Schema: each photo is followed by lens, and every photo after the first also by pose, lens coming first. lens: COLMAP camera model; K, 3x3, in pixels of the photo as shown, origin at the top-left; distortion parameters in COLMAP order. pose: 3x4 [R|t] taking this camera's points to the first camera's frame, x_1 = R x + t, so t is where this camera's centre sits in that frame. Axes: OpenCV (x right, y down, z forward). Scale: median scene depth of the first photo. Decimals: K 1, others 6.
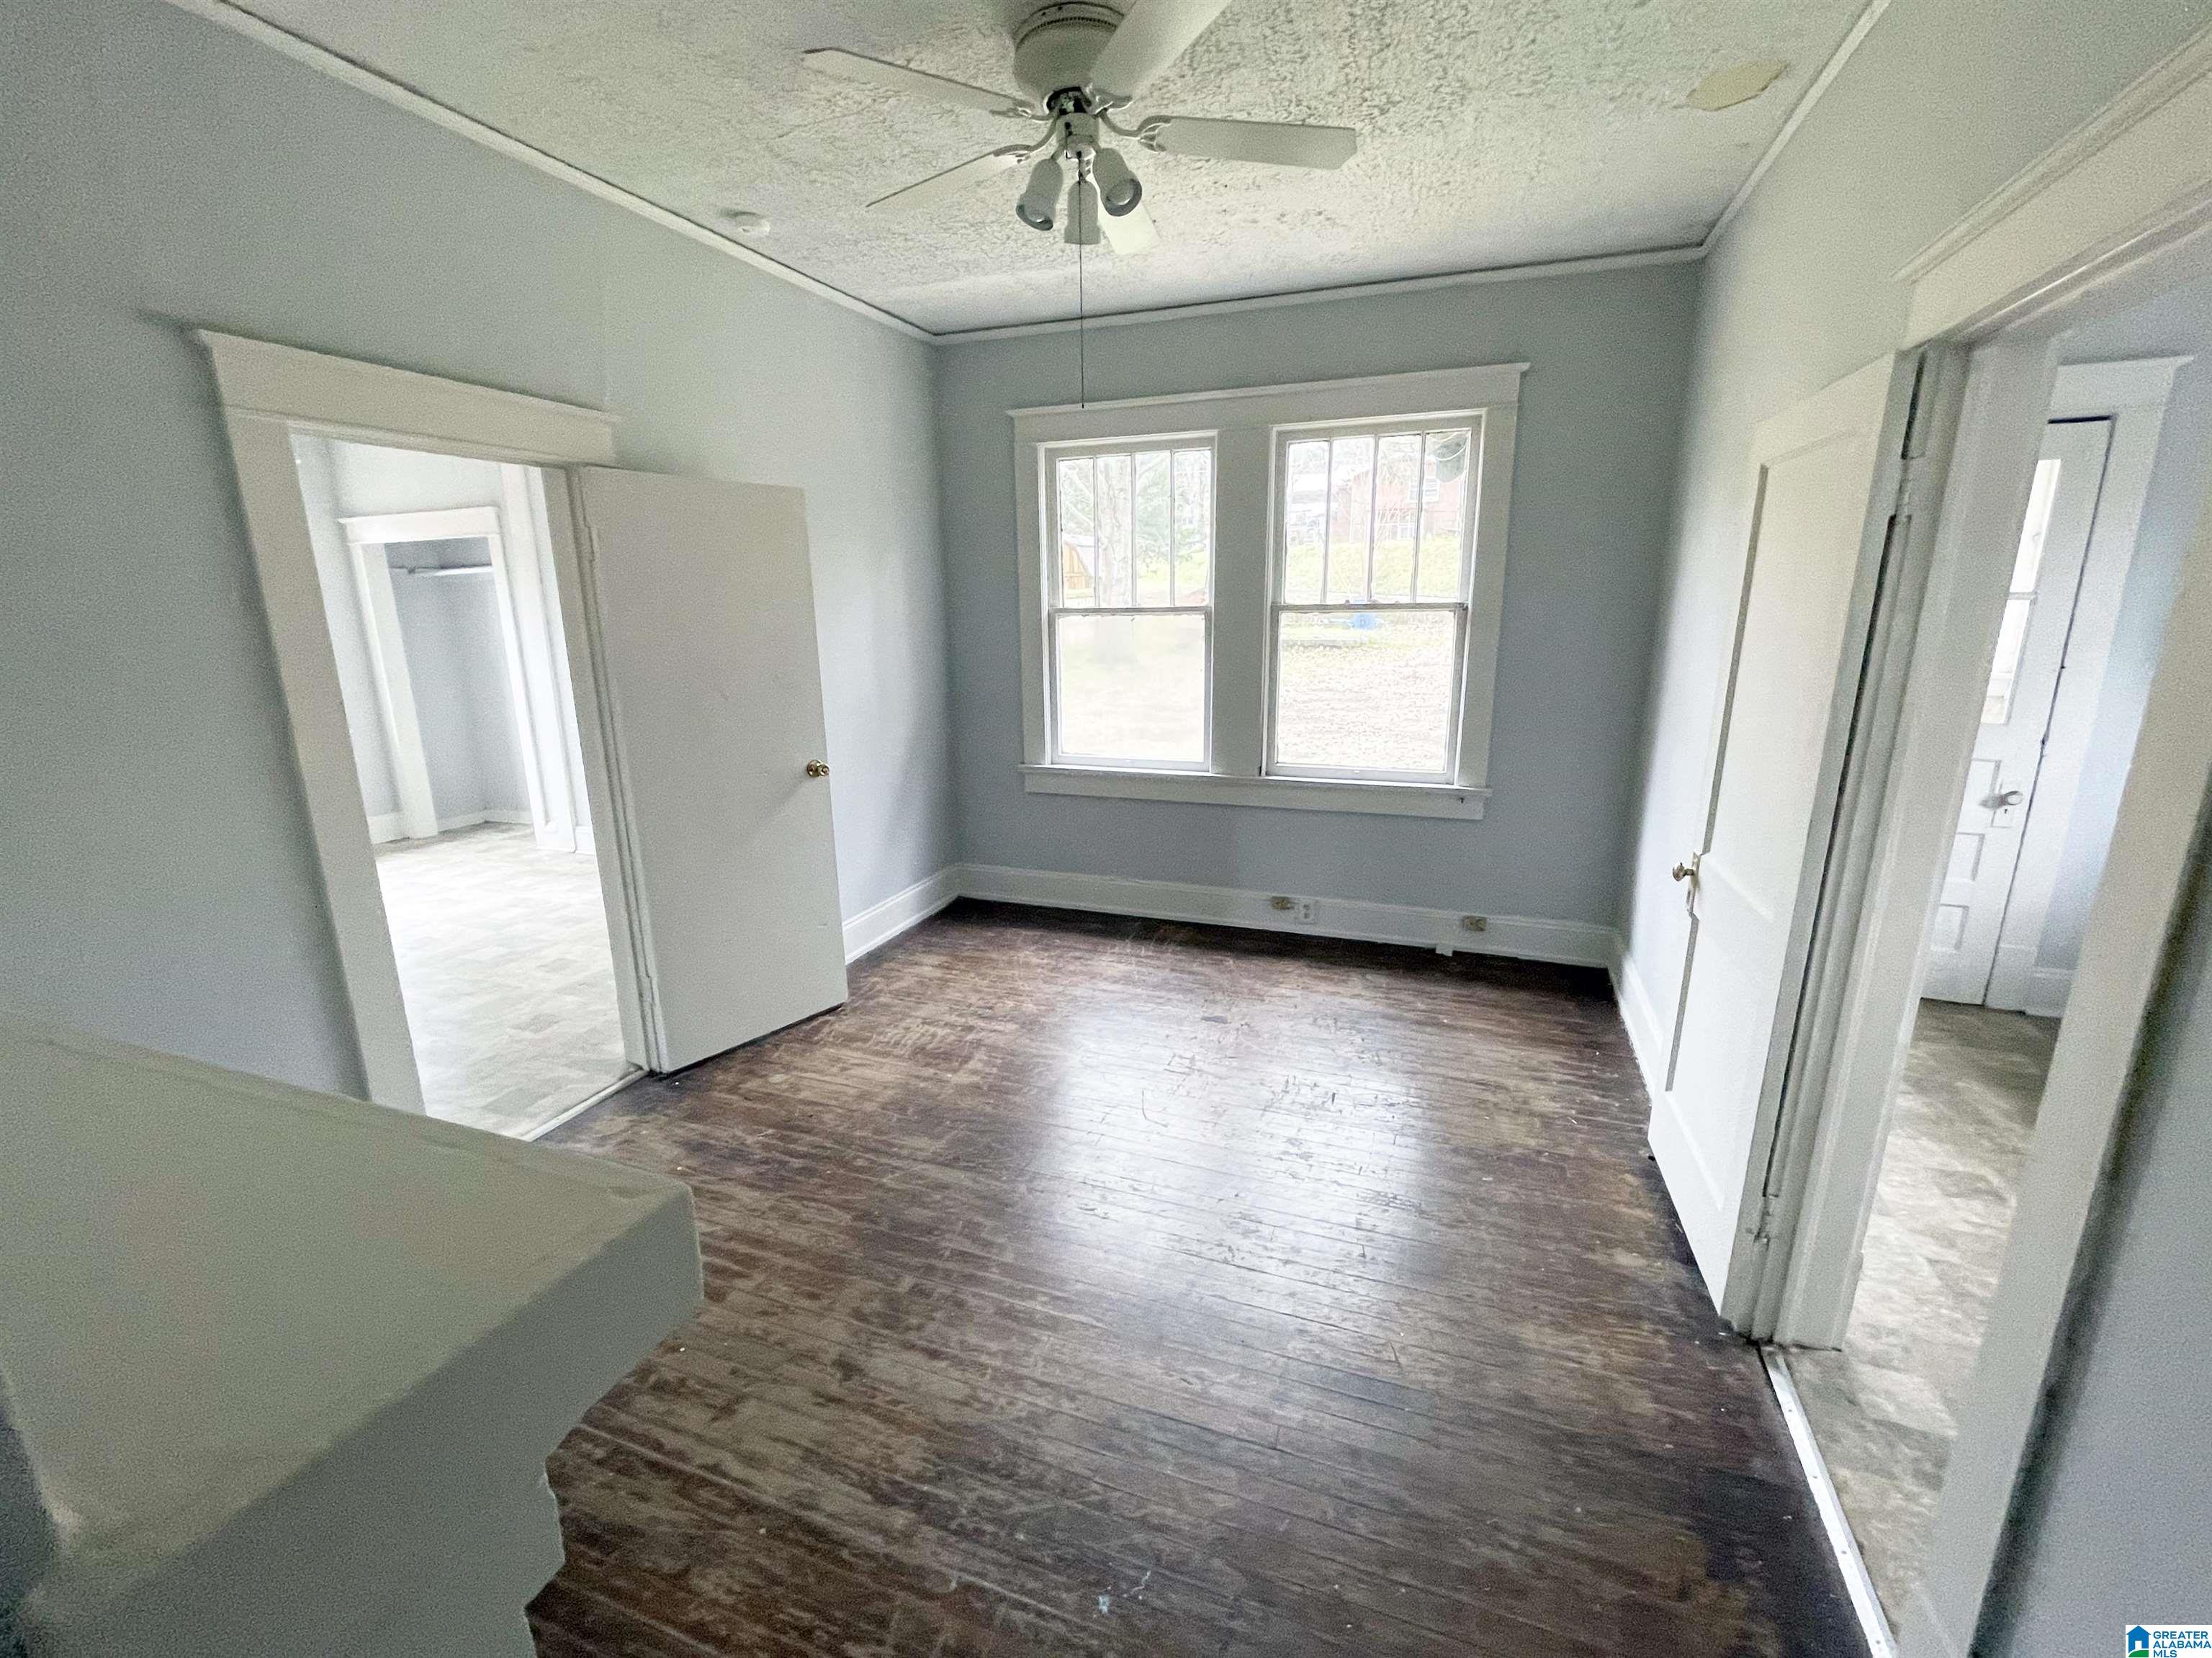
lens RADIAL K [[942.9, 0, 1102.3], [0, 942.9, 822.0], [0, 0, 1]] dist [-0.004362, 0.000230]
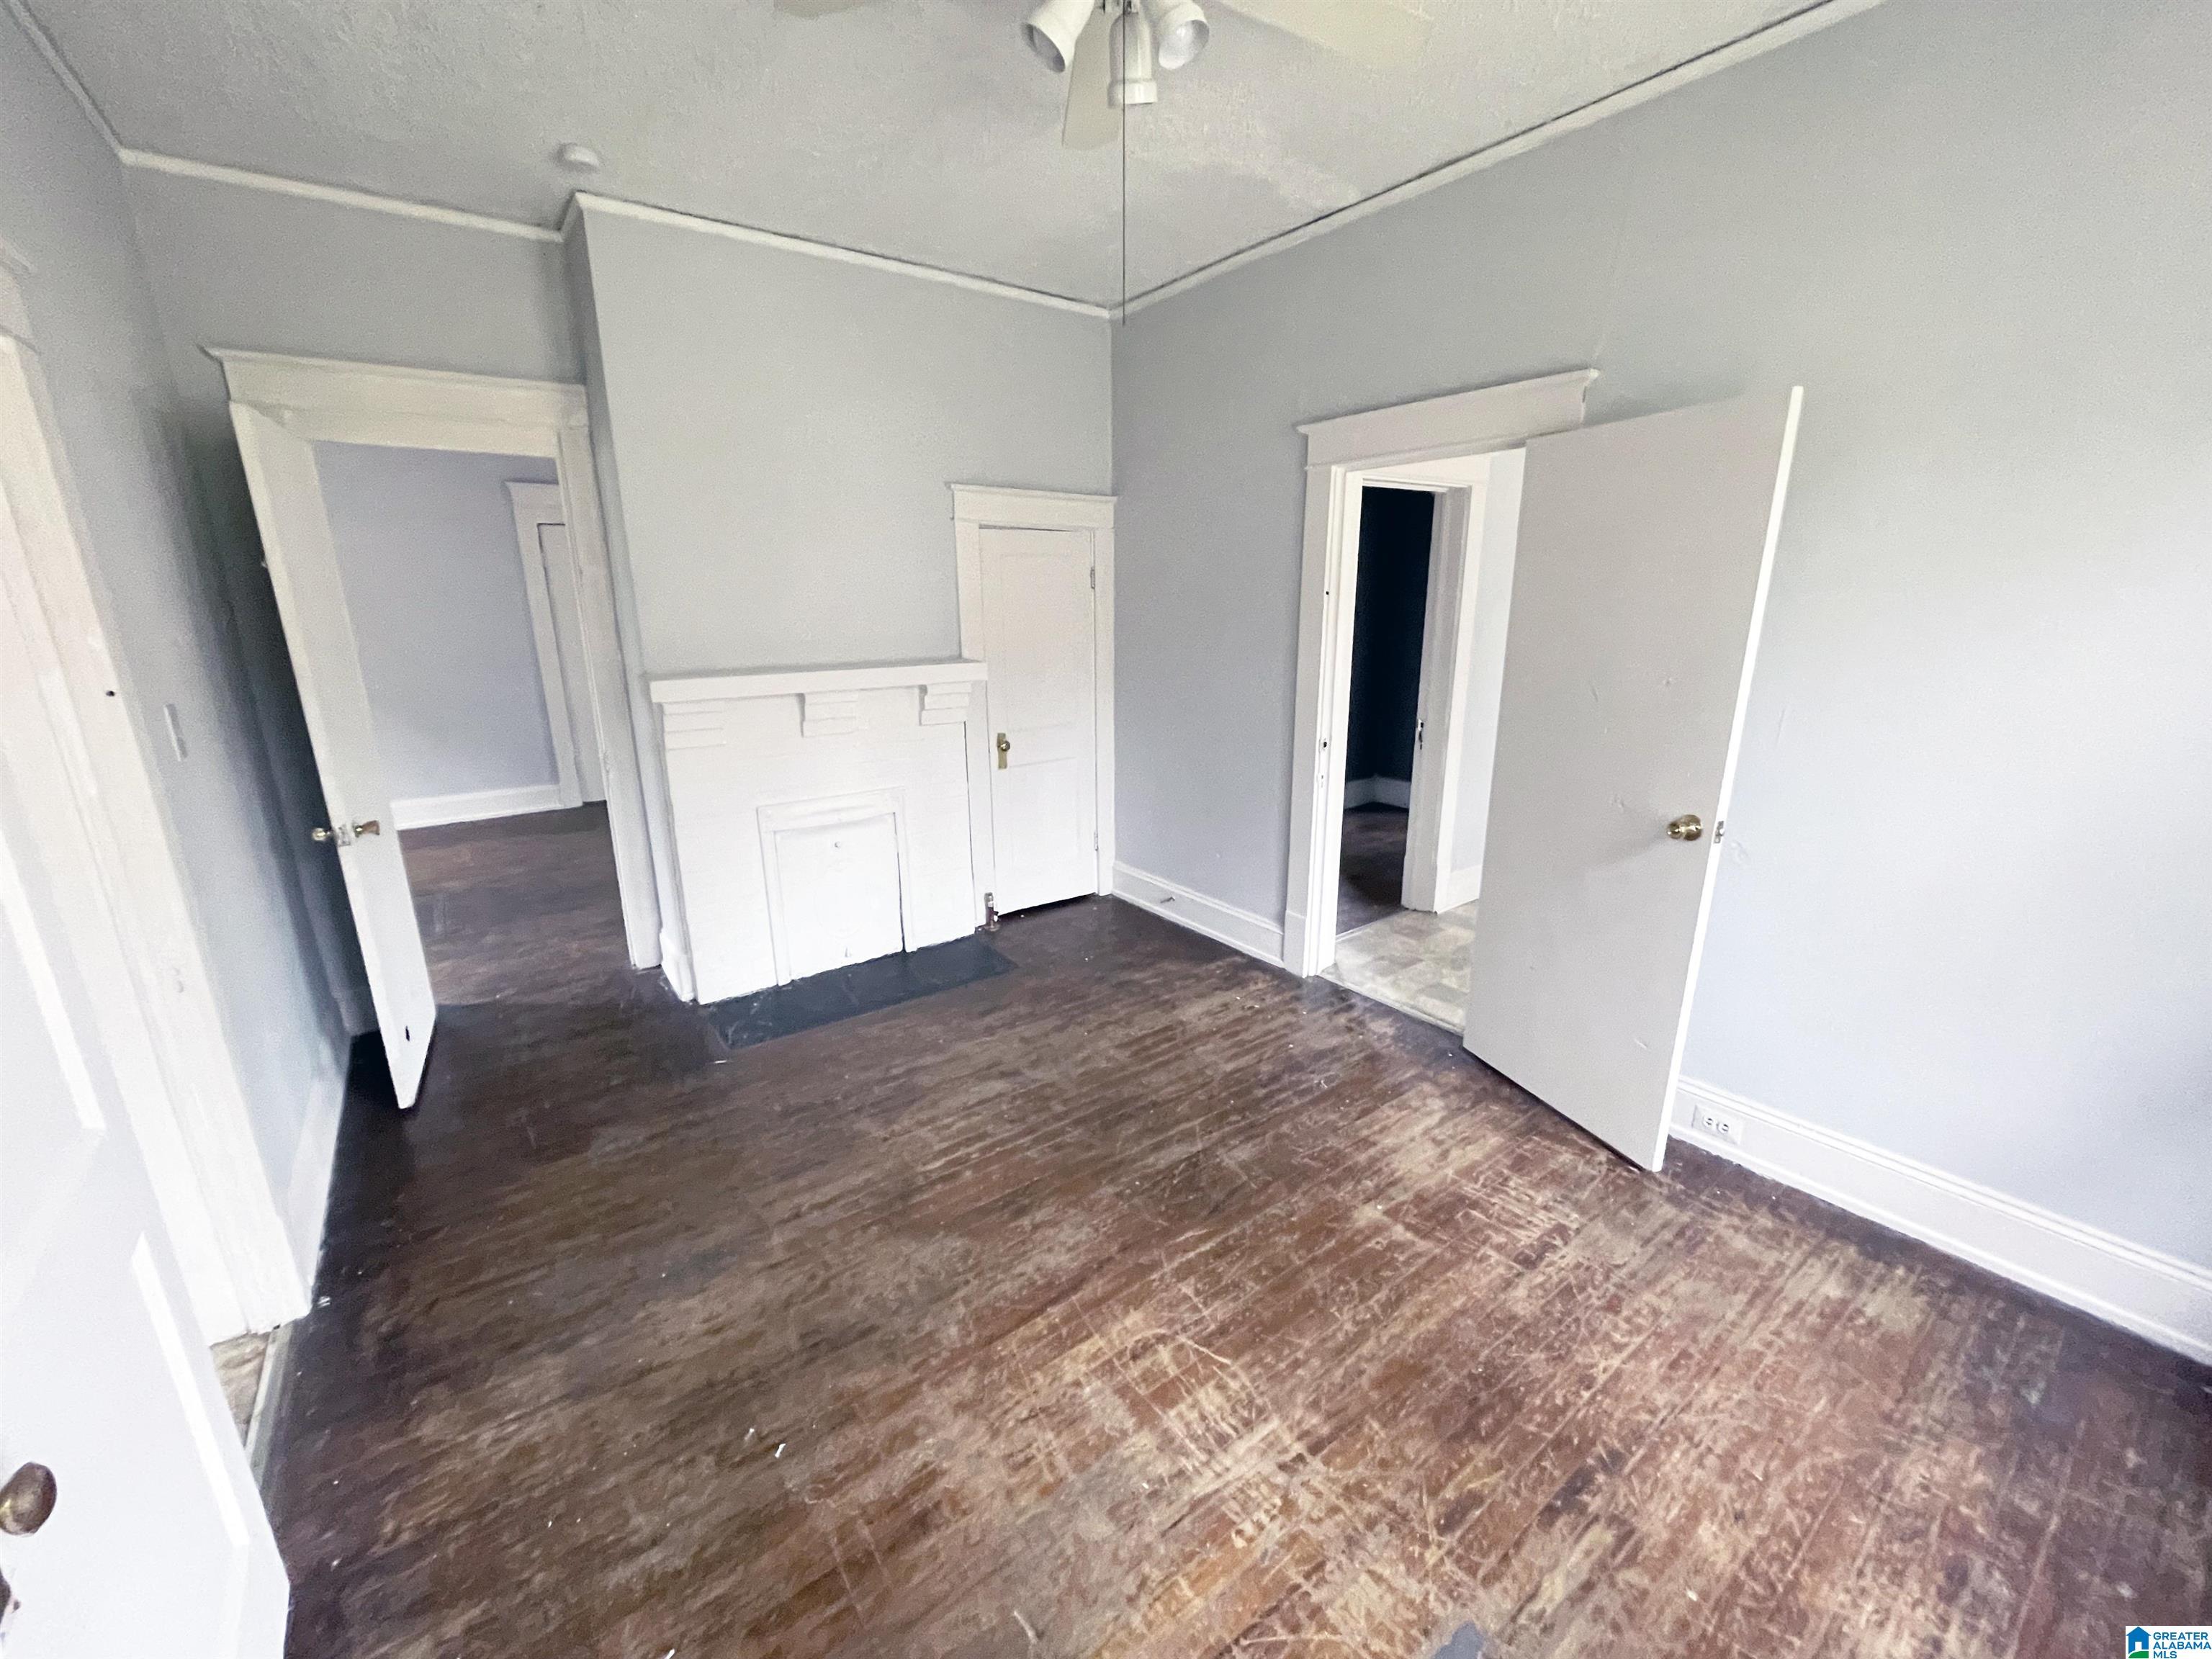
lens RADIAL K [[897.4, 0, 1114.2], [0, 897.4, 825.1], [0, 0, 1]] dist [-0.003595, 0.000075]
pose [[-0.537059, 0.226394, -0.812597, 0.578131], [-0.180888, 0.909995, 0.373081, -0.297923], [0.823922, 0.347355, -0.447769, 1.271732]]
